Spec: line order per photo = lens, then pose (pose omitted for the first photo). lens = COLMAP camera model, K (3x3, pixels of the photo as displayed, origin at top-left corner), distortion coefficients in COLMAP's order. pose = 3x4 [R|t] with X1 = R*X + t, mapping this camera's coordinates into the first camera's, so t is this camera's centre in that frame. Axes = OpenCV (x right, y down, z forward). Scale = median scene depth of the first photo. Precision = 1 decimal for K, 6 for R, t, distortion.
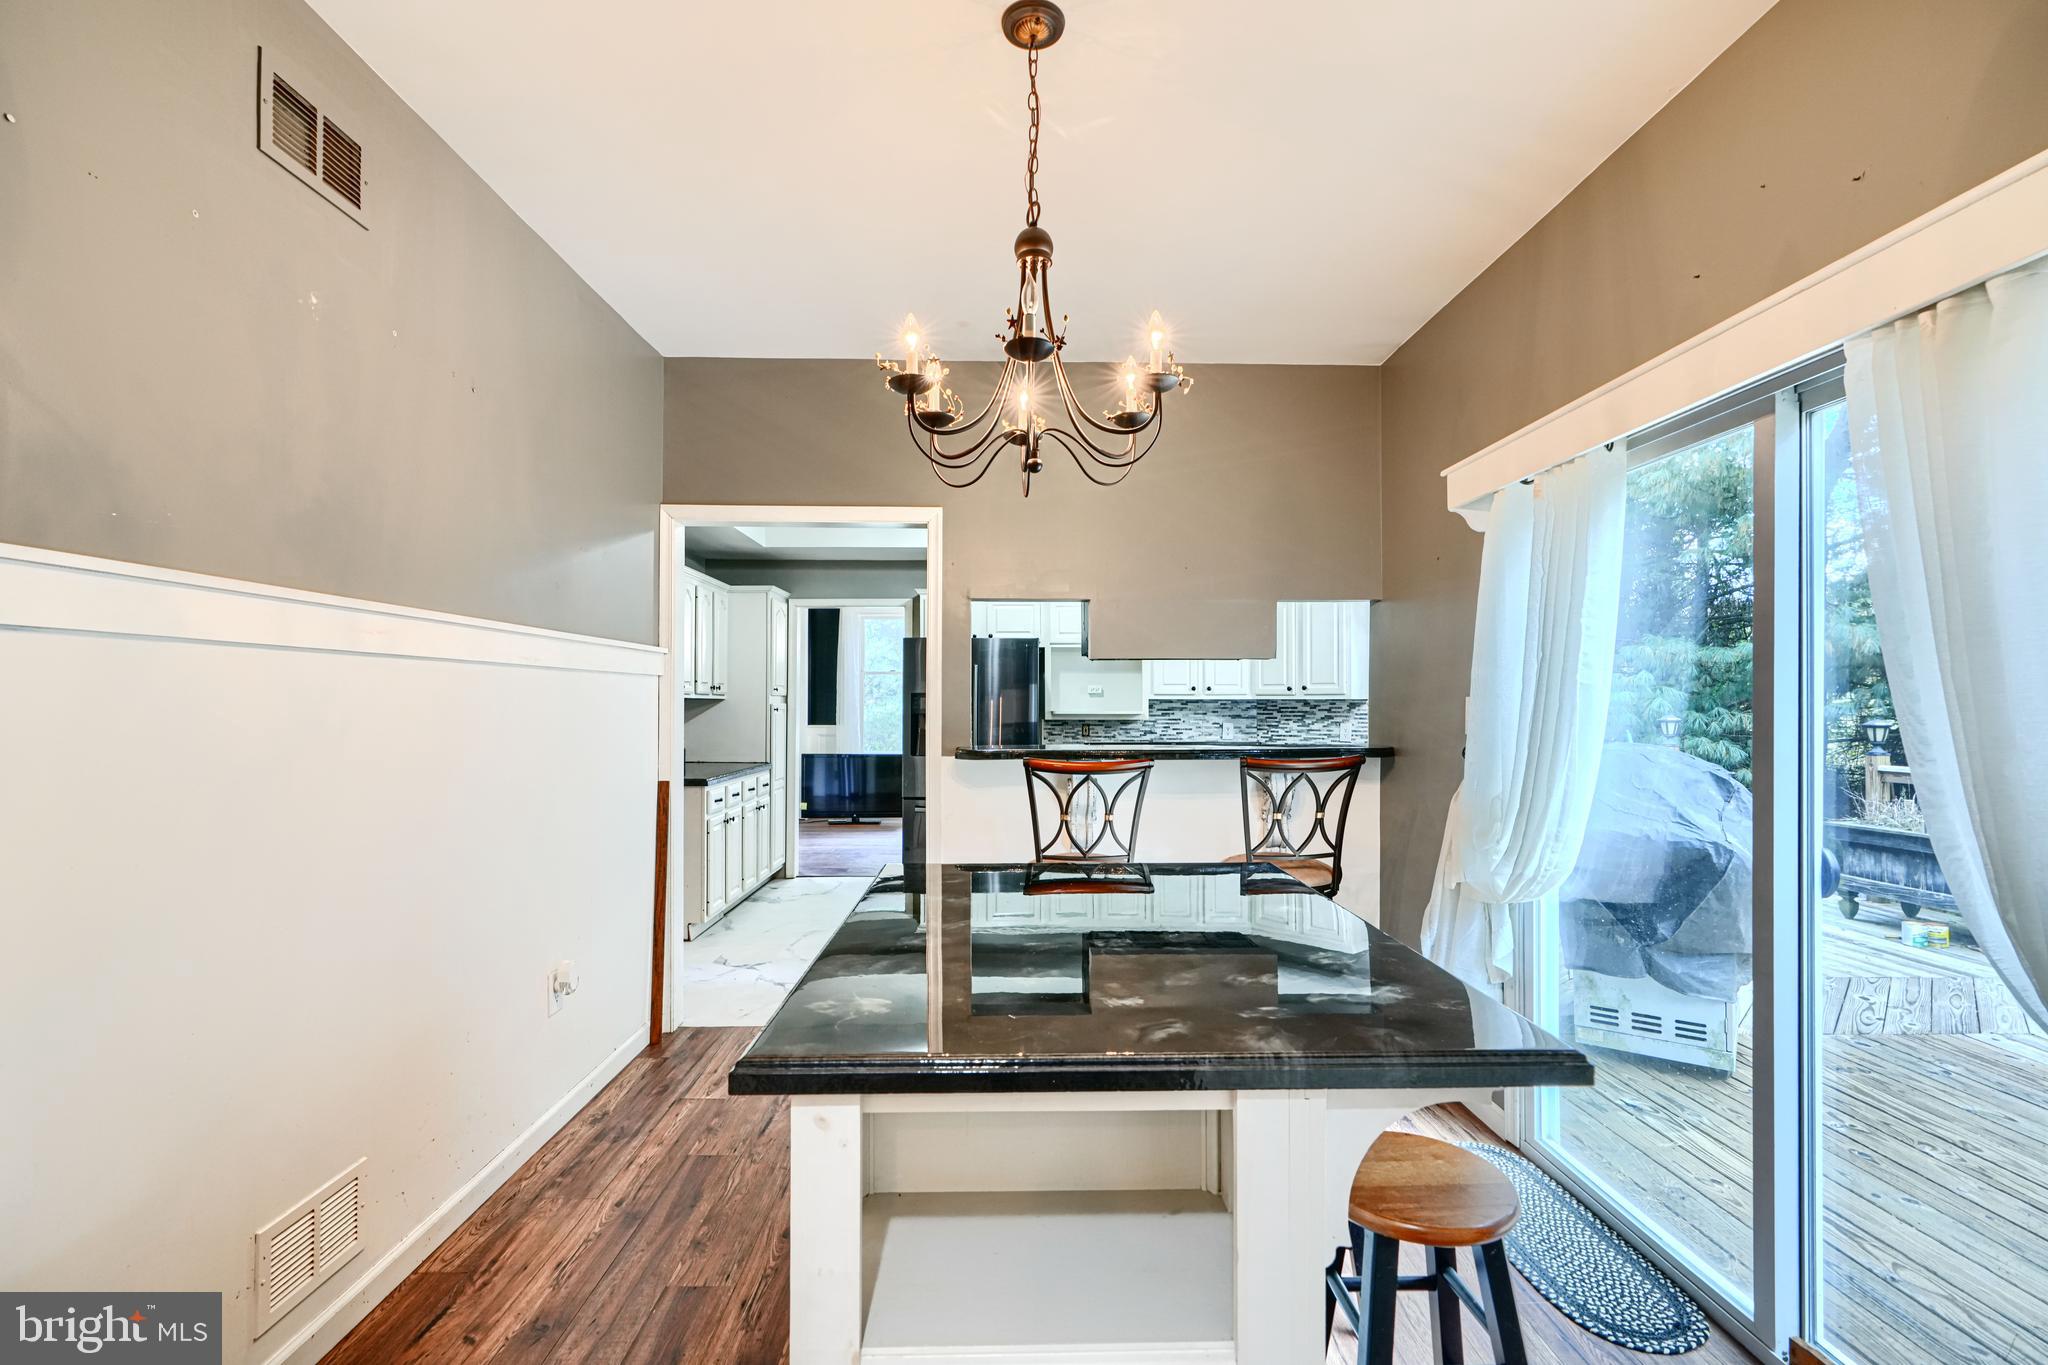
lens RADIAL K [[923.7, 0, 1026.0], [0, 923.7, 696.7], [0, 0, 1]] dist [0.000389, 0.000596]
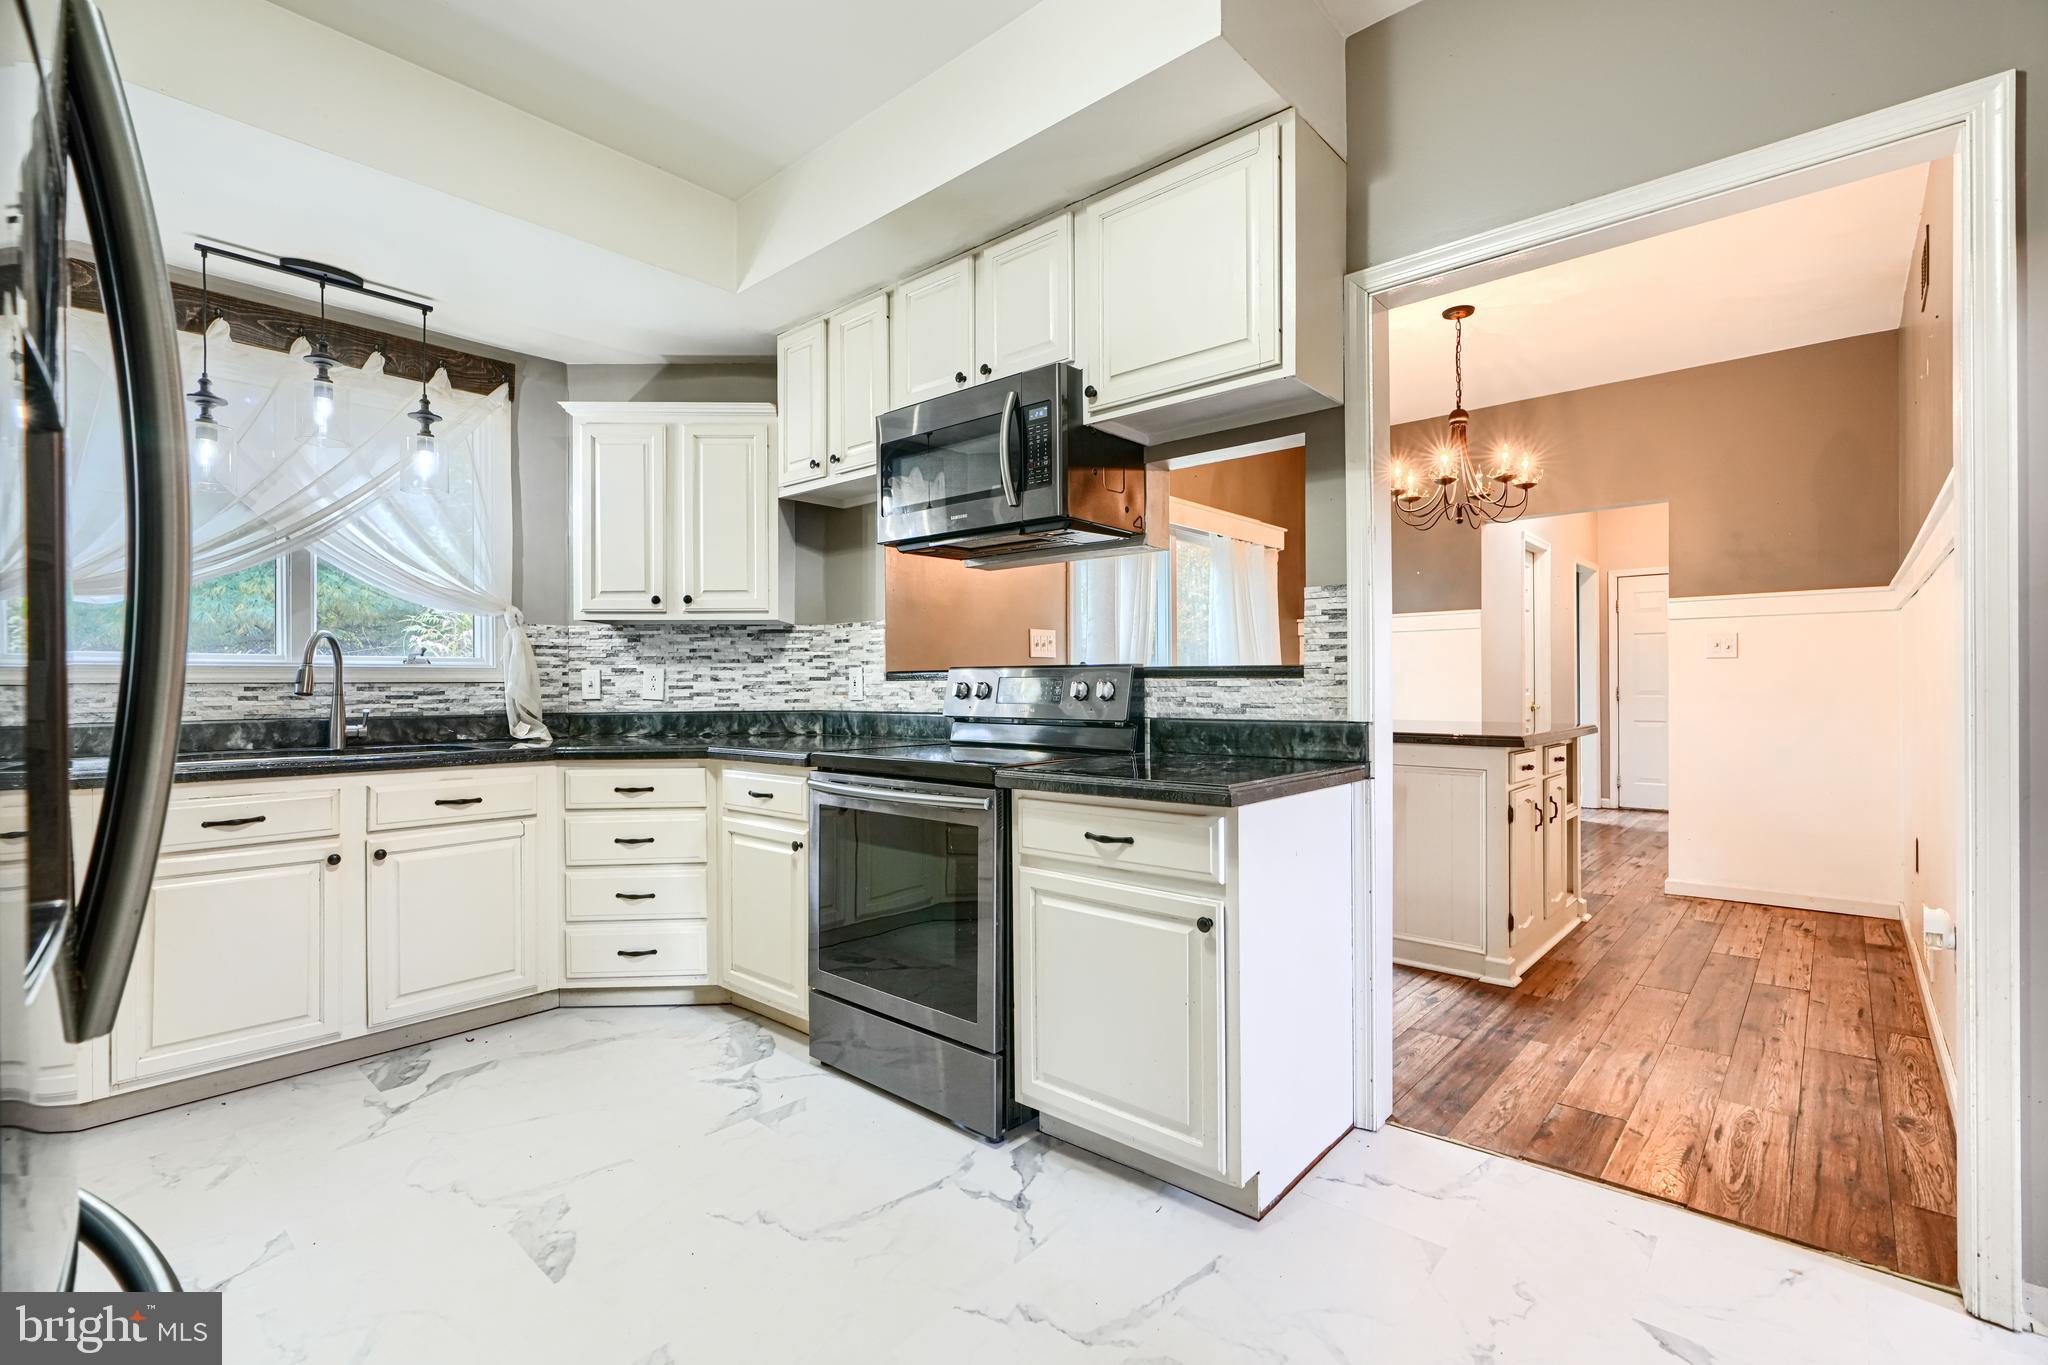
lens RADIAL K [[916.1, 0, 1024.0], [0, 916.1, 682.5], [0, 0, 1]] dist [0.000952, 0.000444]
pose [[-0.733777, 0.002871, 0.679385, -0.206674], [0.000265, 0.999992, -0.003939, 0.041085], [-0.679391, -0.002710, -0.733772, 0.967759]]
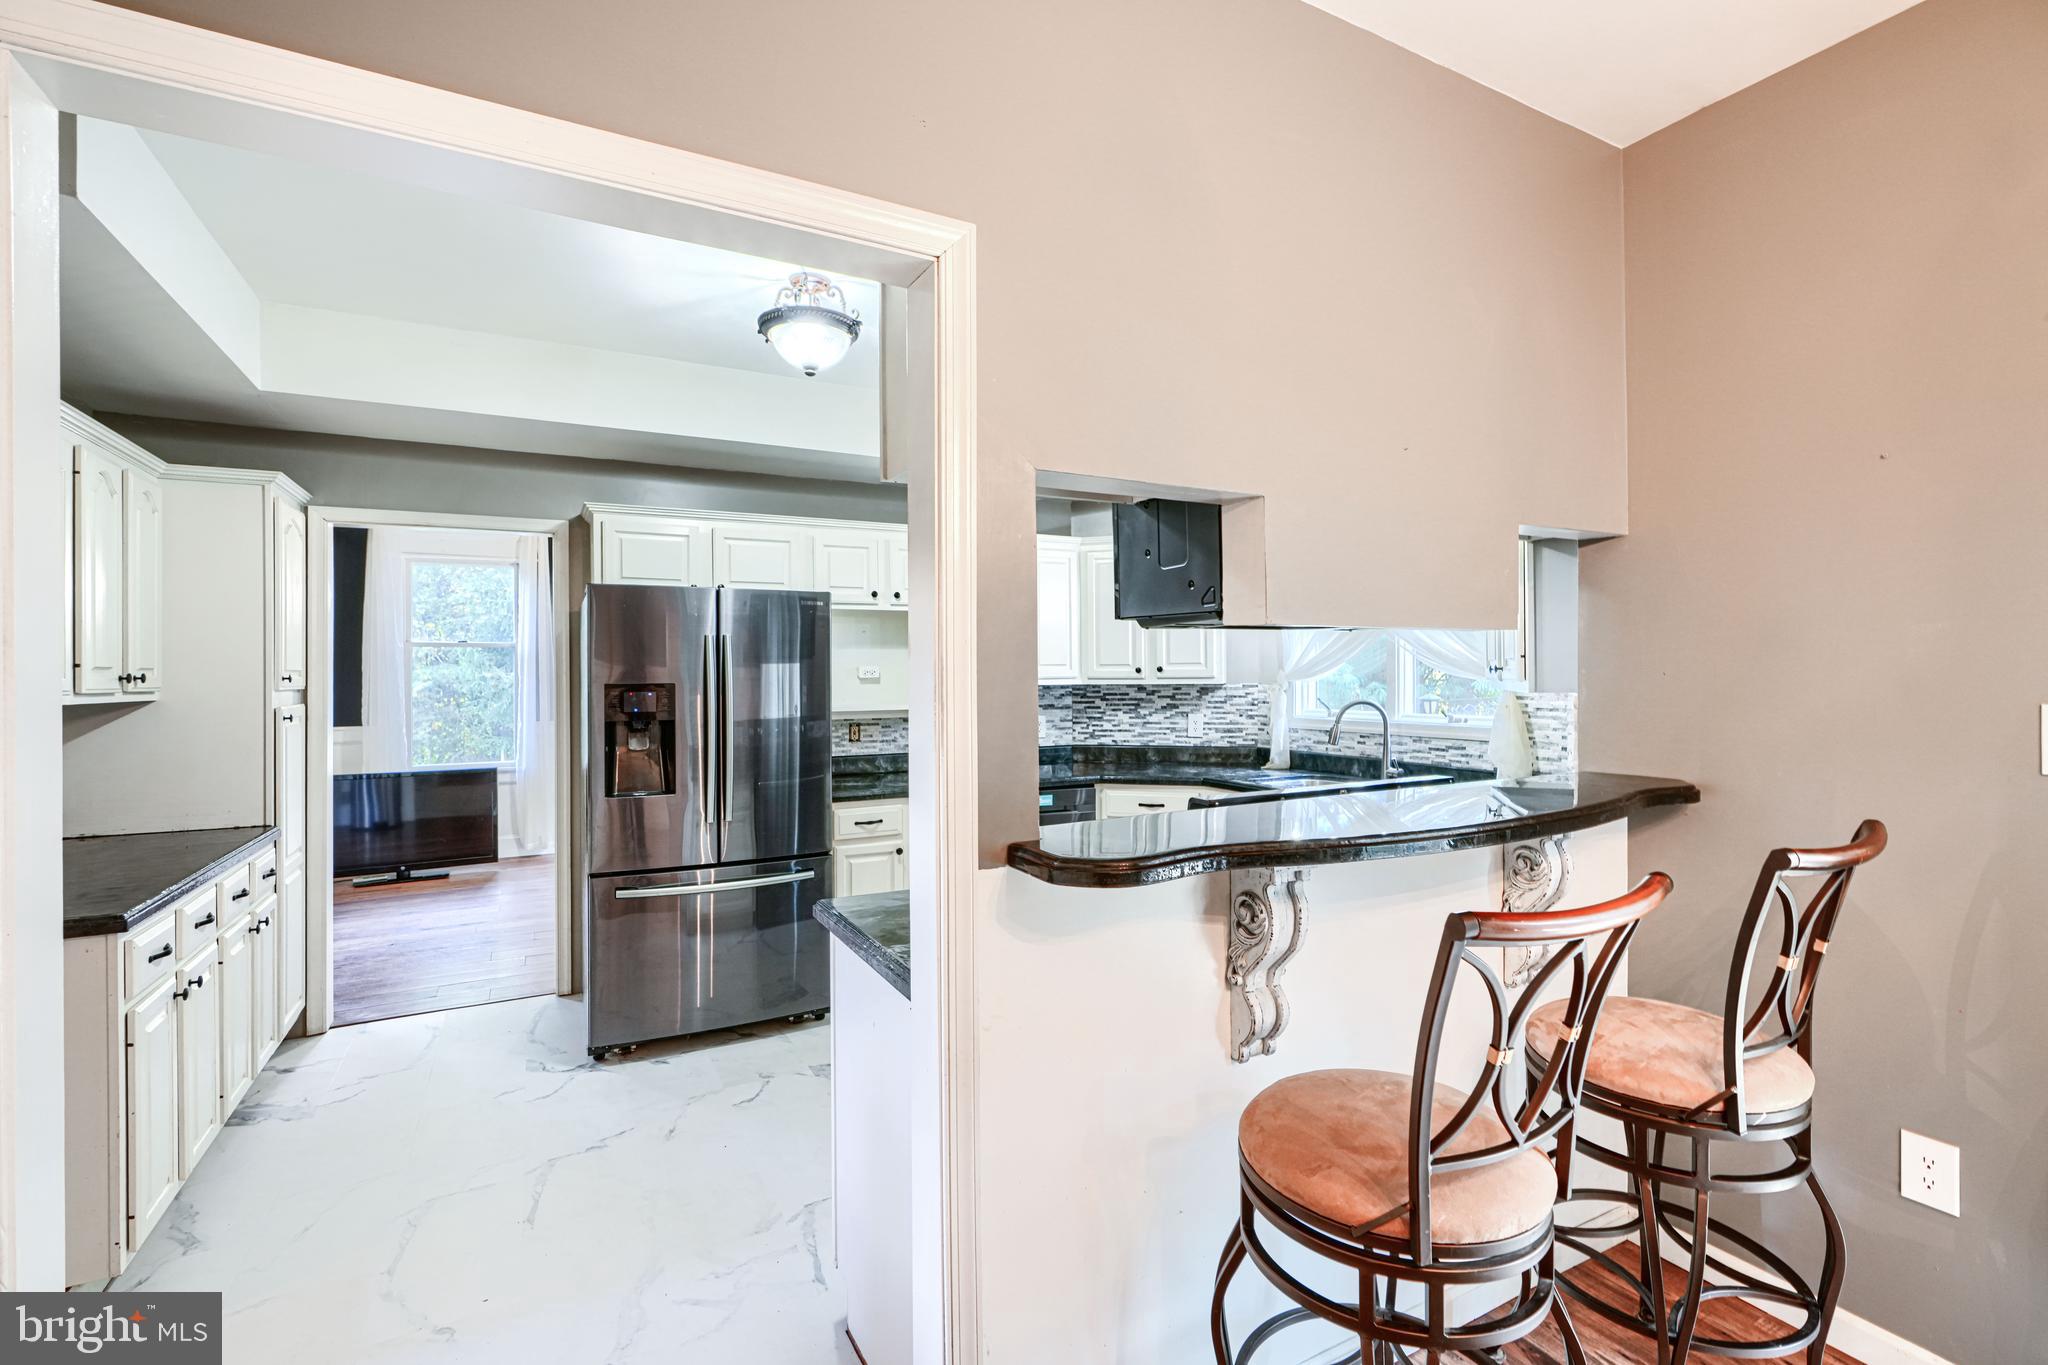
lens RADIAL K [[920.3, 0, 1021.9], [0, 920.3, 671.9], [0, 0, 1]] dist [0.000328, 0.000182]
pose [[0.891031, -0.007927, 0.453874, -0.147125], [0.006362, 0.999967, 0.004973, -0.012140], [-0.453899, -0.001544, 0.891052, 0.384593]]
